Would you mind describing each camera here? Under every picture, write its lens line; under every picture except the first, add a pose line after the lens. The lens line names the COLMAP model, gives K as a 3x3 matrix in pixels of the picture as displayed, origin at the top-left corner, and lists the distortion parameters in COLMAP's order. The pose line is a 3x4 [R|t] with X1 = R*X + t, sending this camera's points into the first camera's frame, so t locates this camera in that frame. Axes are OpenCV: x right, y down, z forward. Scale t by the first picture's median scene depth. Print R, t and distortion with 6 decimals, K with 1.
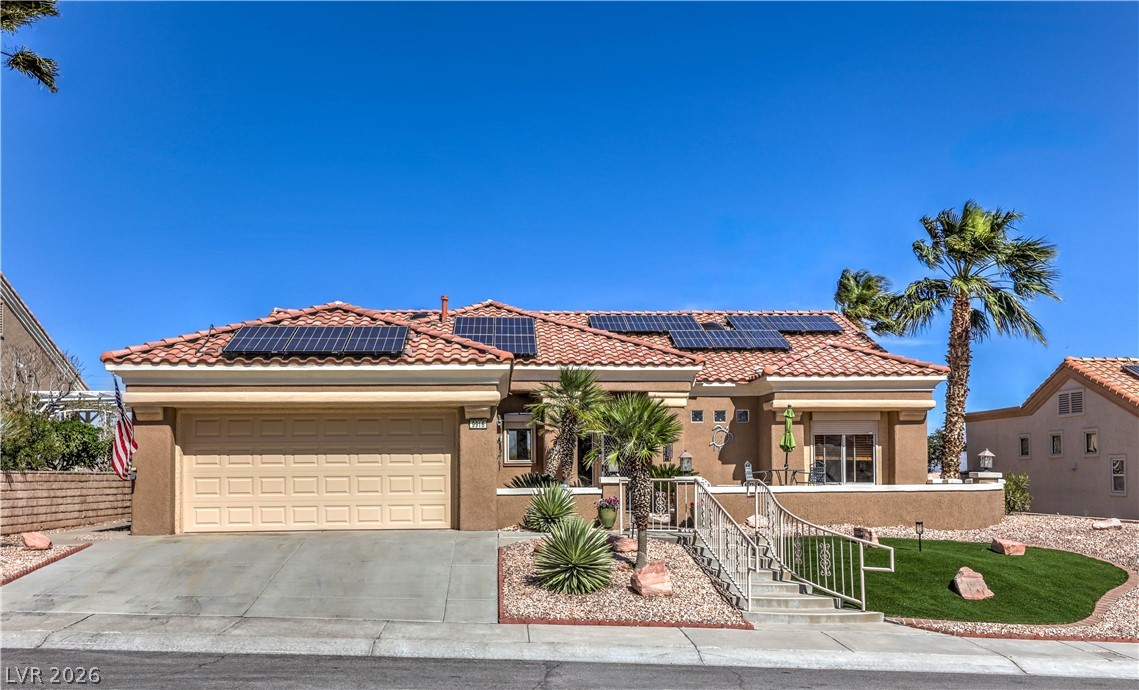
lens RADIAL K [[1097.3, 0, 573.4], [0, 1097.3, 411.5], [0, 0, 1]] dist [0.017937, 0.007394]
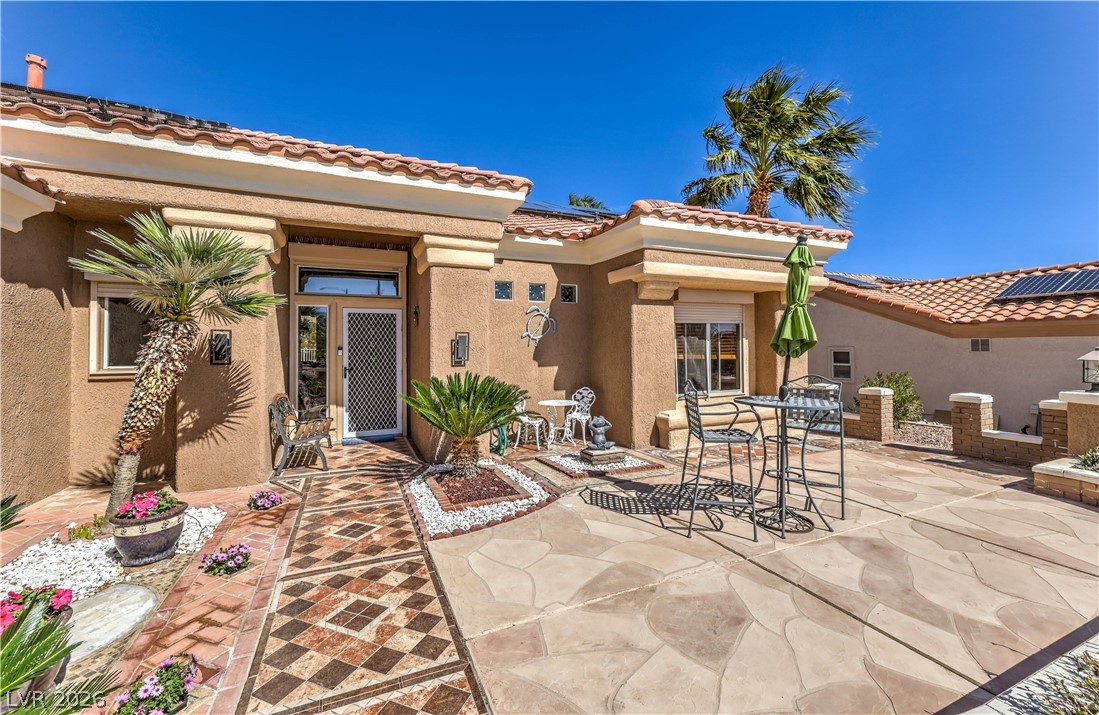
lens RADIAL K [[447.7, 0, 546.9], [0, 447.7, 337.6], [0, 0, 1]] dist [-0.000218, 0.000003]
pose [[0.939393, 0.005093, 0.342804, 0.065214], [-0.016455, 0.999407, 0.030242, 0.030656], [-0.342446, -0.034050, 0.938920, 1.003521]]
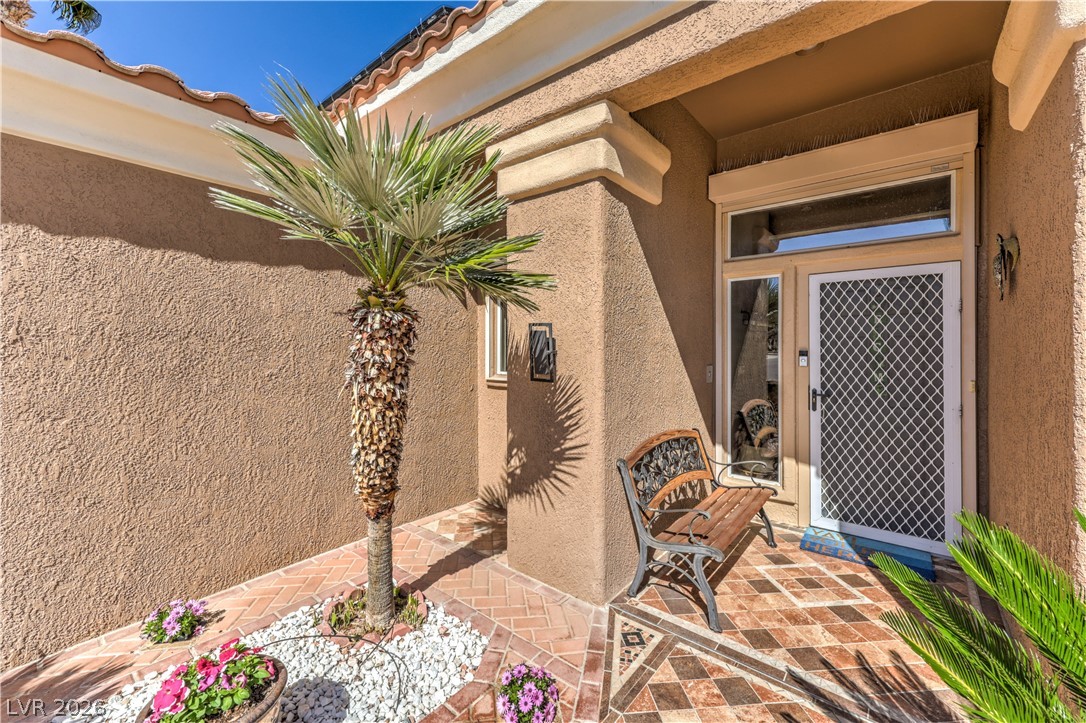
lens RADIAL K [[444.6, 0, 527.2], [0, 444.6, 345.2], [0, 0, 1]] dist [0.001917, 0.000325]
pose [[0.717462, 0.002105, -0.696594, 0.079229], [0.037360, 0.998440, 0.041496, 0.037340], [0.695595, -0.055797, 0.716264, 1.177880]]
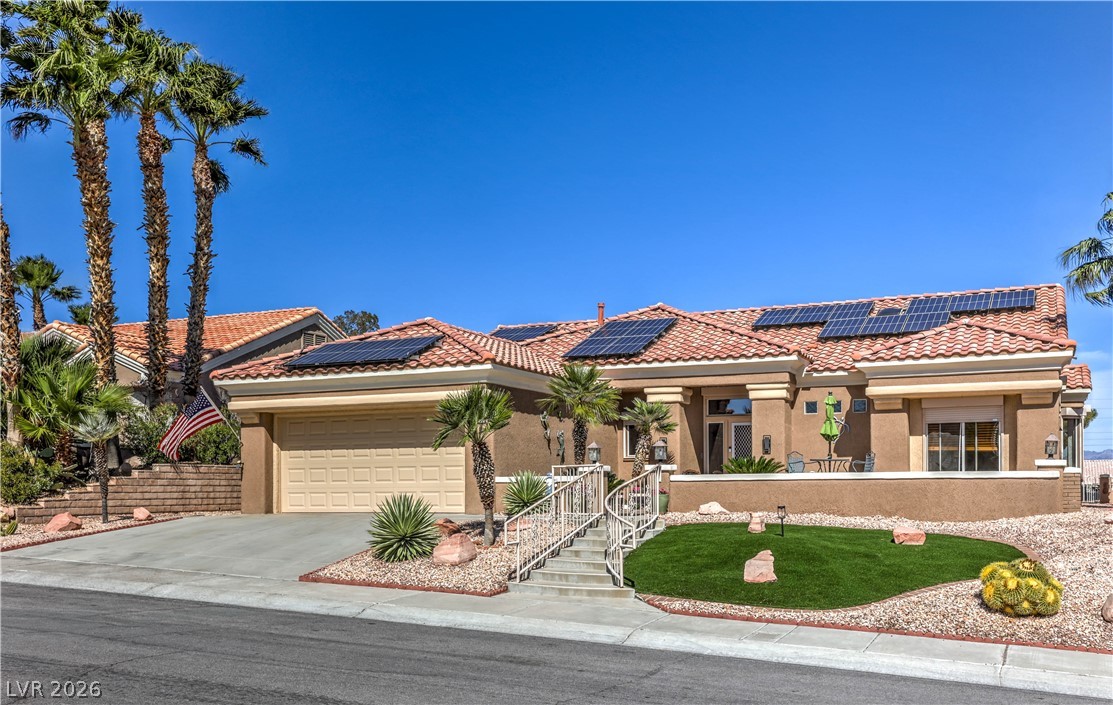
lens RADIAL K [[1085.9, 0, 555.7], [0, 1085.9, 485.7], [0, 0, 1]] dist [0.003629, -0.002581]
pose [[0.878171, 0.000442, -0.478347, 0.499186], [0.027010, 0.998358, 0.050510, 0.024729], [0.477584, -0.057276, 0.876717, 0.064516]]
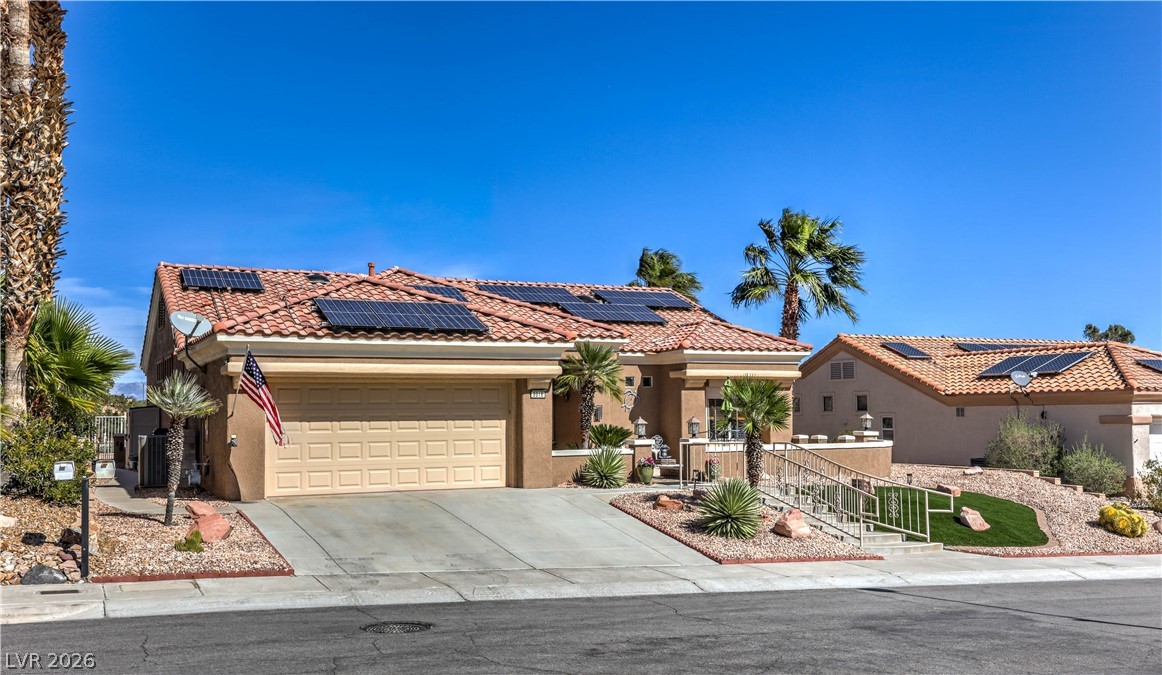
lens RADIAL K [[1098.4, 0, 581.0], [0, 1098.4, 337.5], [0, 0, 1]] dist [0.010933, 0.006913]
pose [[0.929184, 0.024972, 0.368774, -0.456306], [-0.019426, 0.999636, -0.018743, -0.026079], [-0.369108, 0.010252, 0.929330, -0.071825]]
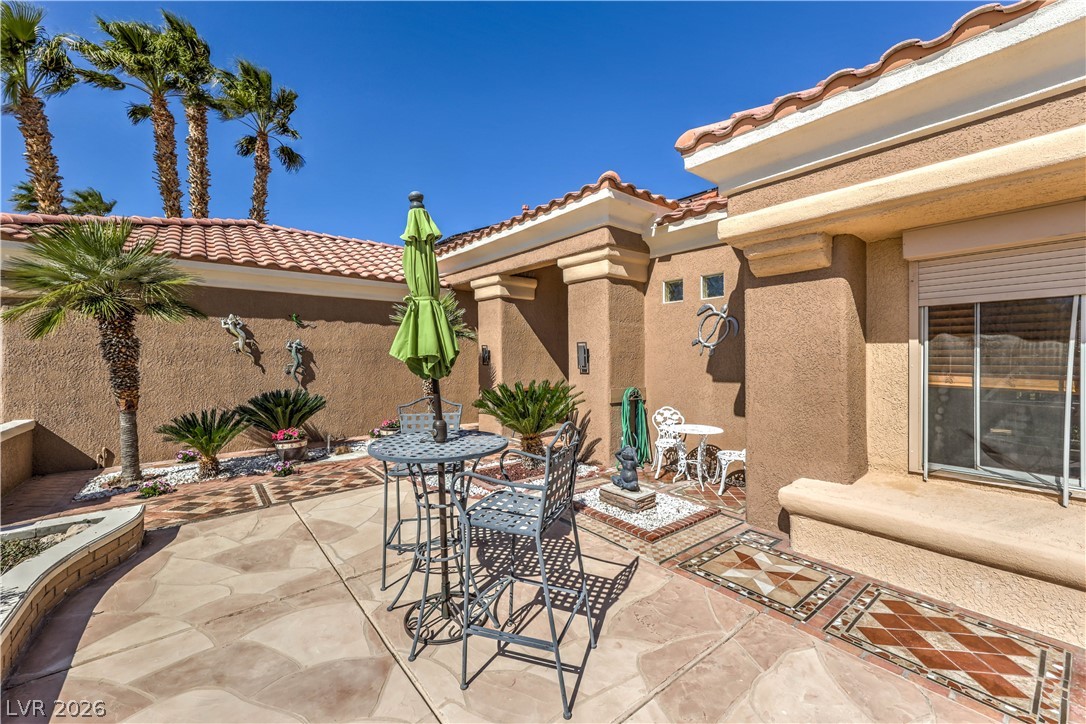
lens RADIAL K [[430.9, 0, 543.0], [0, 430.9, 362.0], [0, 0, 1]] dist [-0.000303, 0.000085]
pose [[0.569299, 0.017303, -0.821948, 0.337536], [0.047035, 0.997456, 0.053574, 0.033167], [0.820784, -0.069160, 0.567037, 1.100358]]
